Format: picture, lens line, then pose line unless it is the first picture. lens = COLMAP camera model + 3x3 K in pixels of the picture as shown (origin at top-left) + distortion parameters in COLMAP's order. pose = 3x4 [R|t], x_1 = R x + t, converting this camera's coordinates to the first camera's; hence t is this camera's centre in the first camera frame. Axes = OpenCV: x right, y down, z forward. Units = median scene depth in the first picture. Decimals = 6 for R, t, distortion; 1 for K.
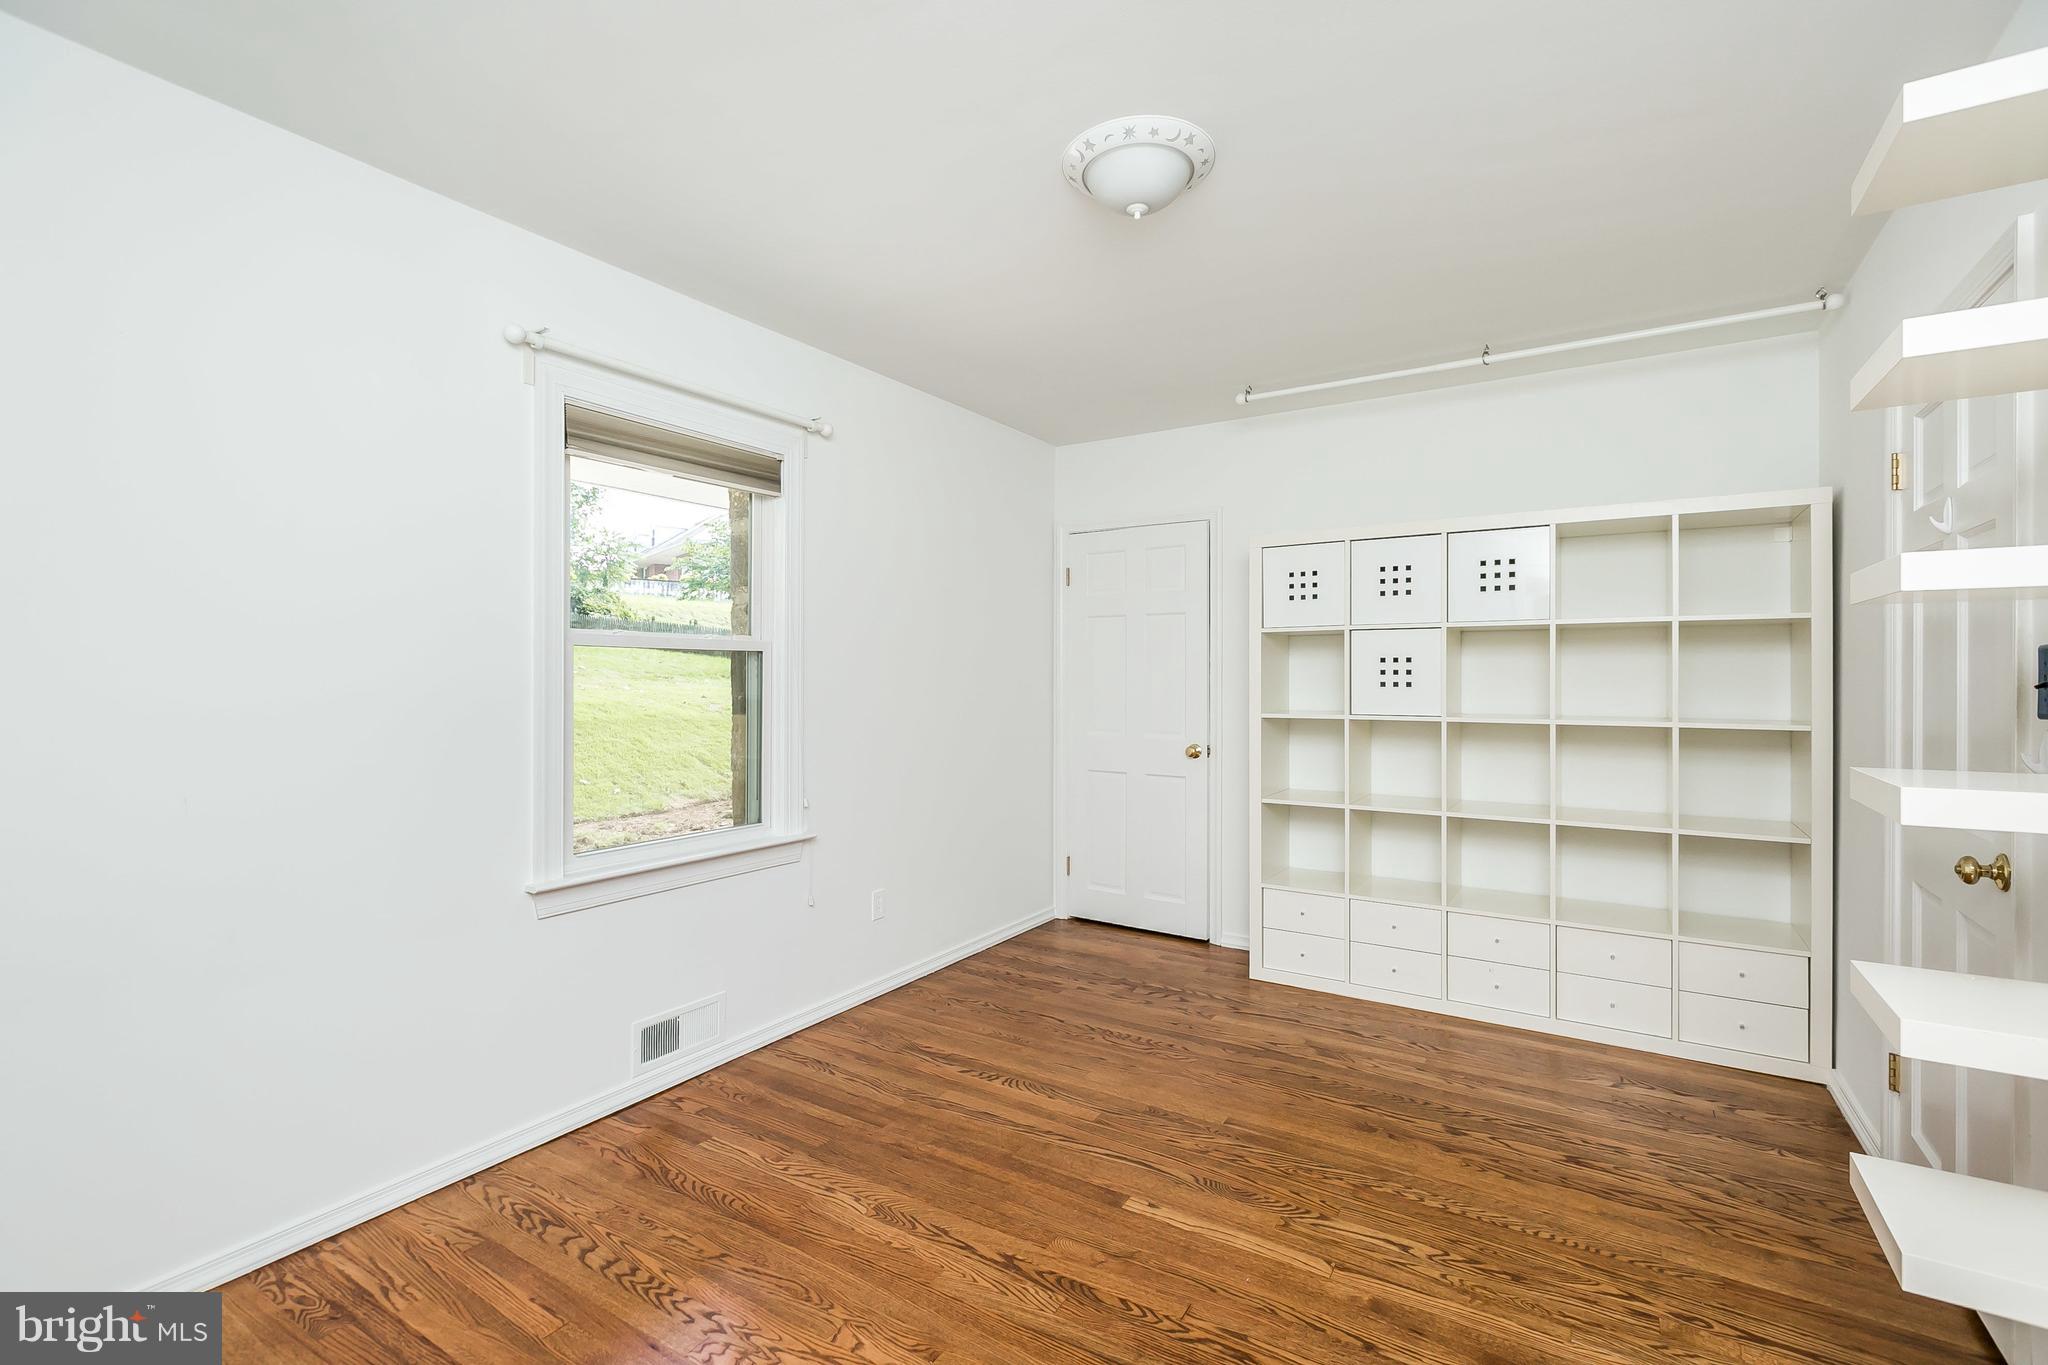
lens RADIAL K [[916.4, 0, 1023.9], [0, 916.4, 666.1], [0, 0, 1]] dist [-0.001513, 0.000023]
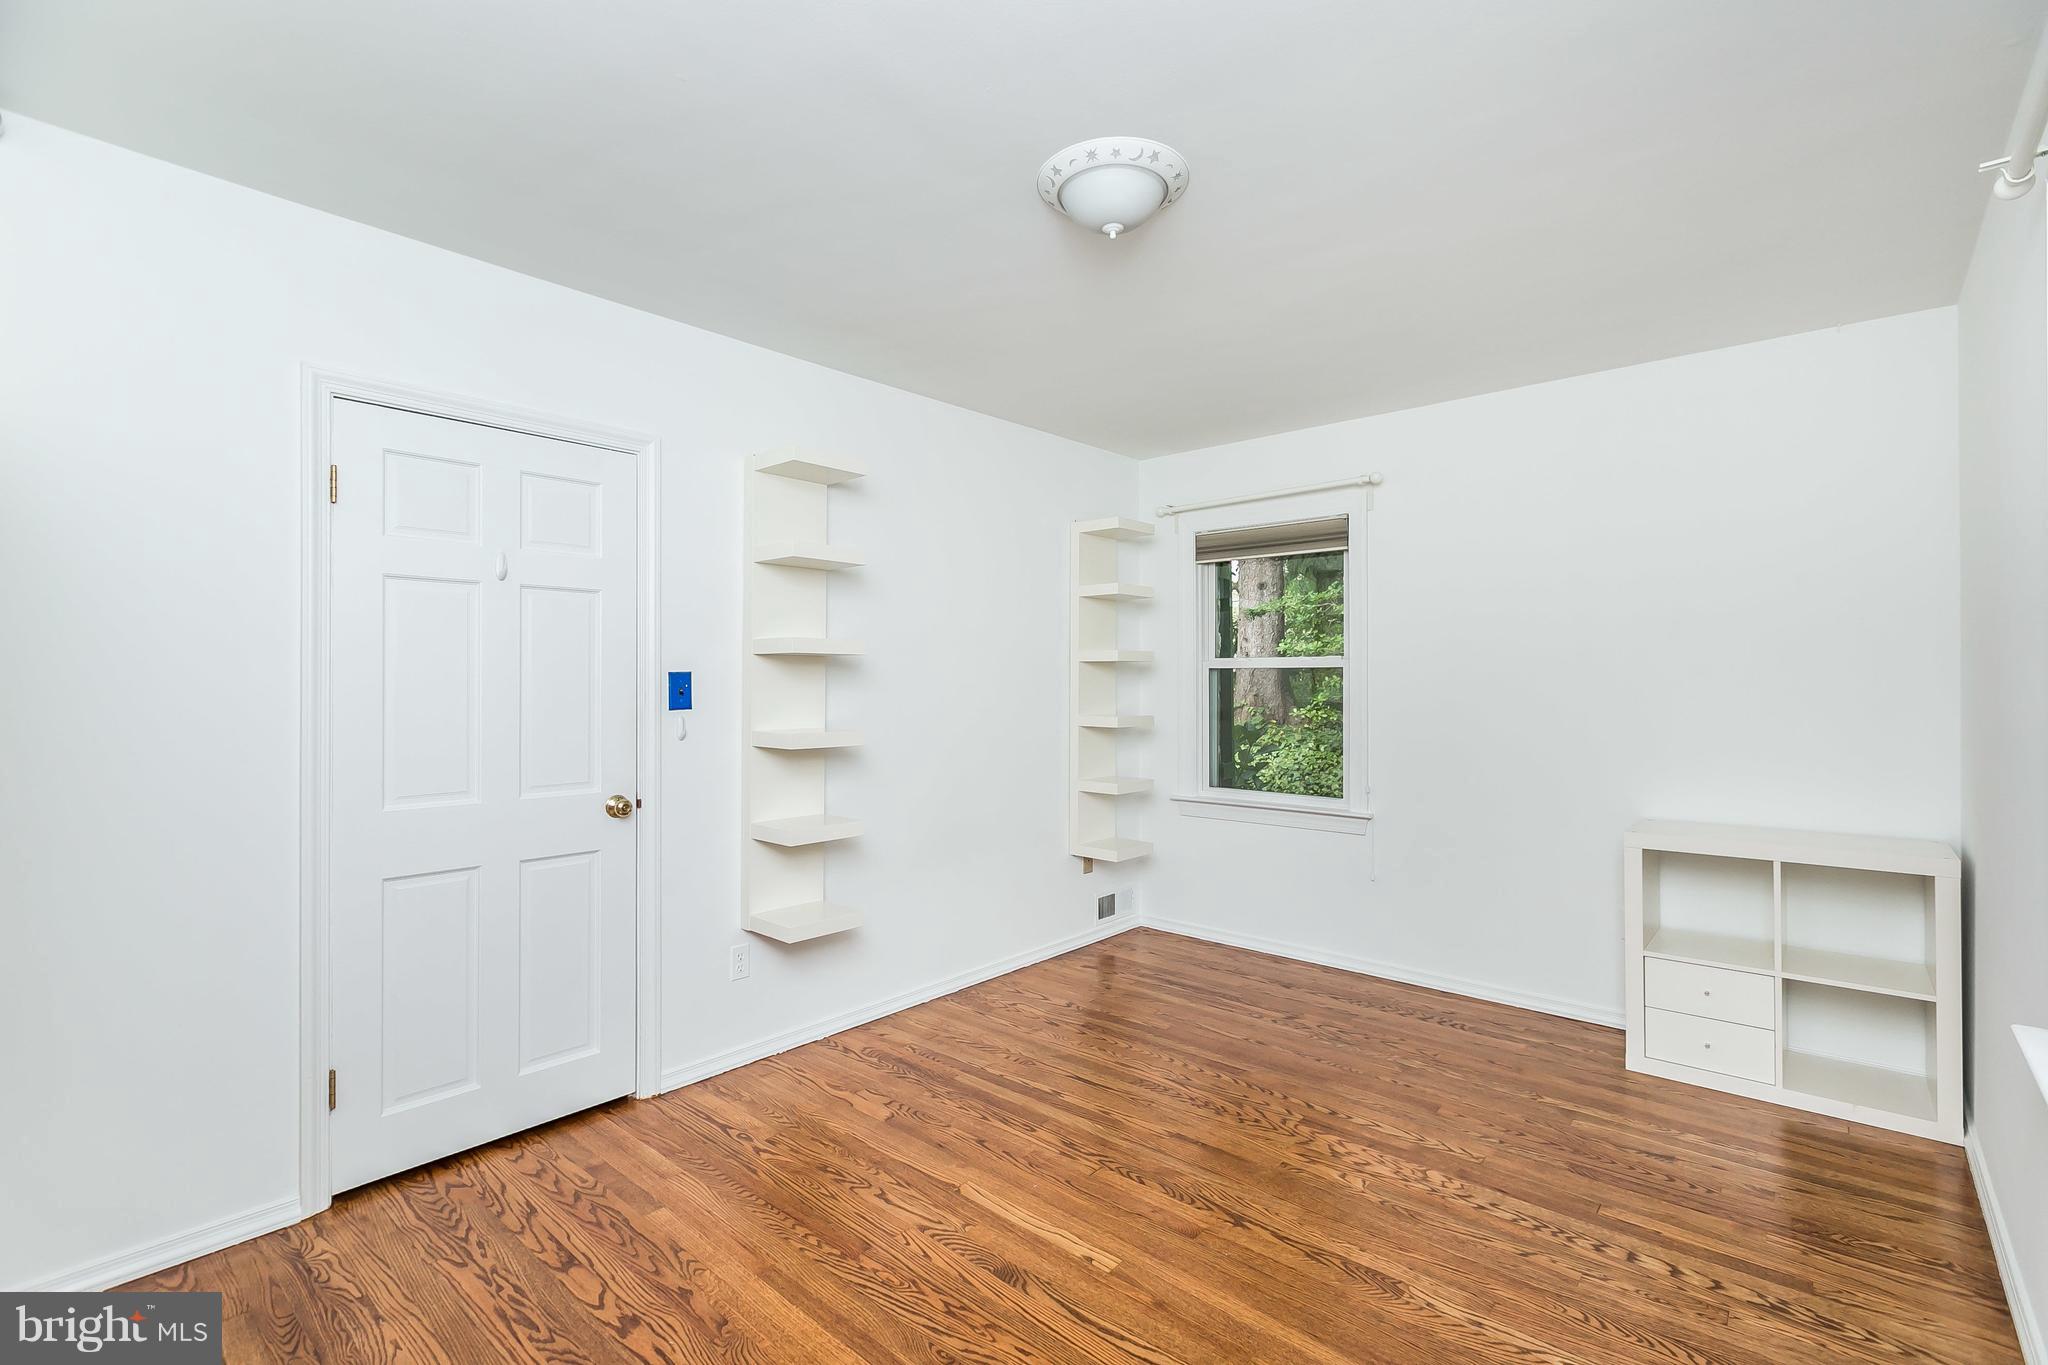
lens RADIAL K [[916.4, 0, 1023.9], [0, 916.4, 666.1], [0, 0, 1]] dist [-0.001513, 0.000023]
pose [[-0.986731, 0.000909, 0.162360, 0.055025], [-0.002881, 0.999729, -0.023103, 0.007769], [-0.162337, -0.023264, -0.986461, 2.002859]]
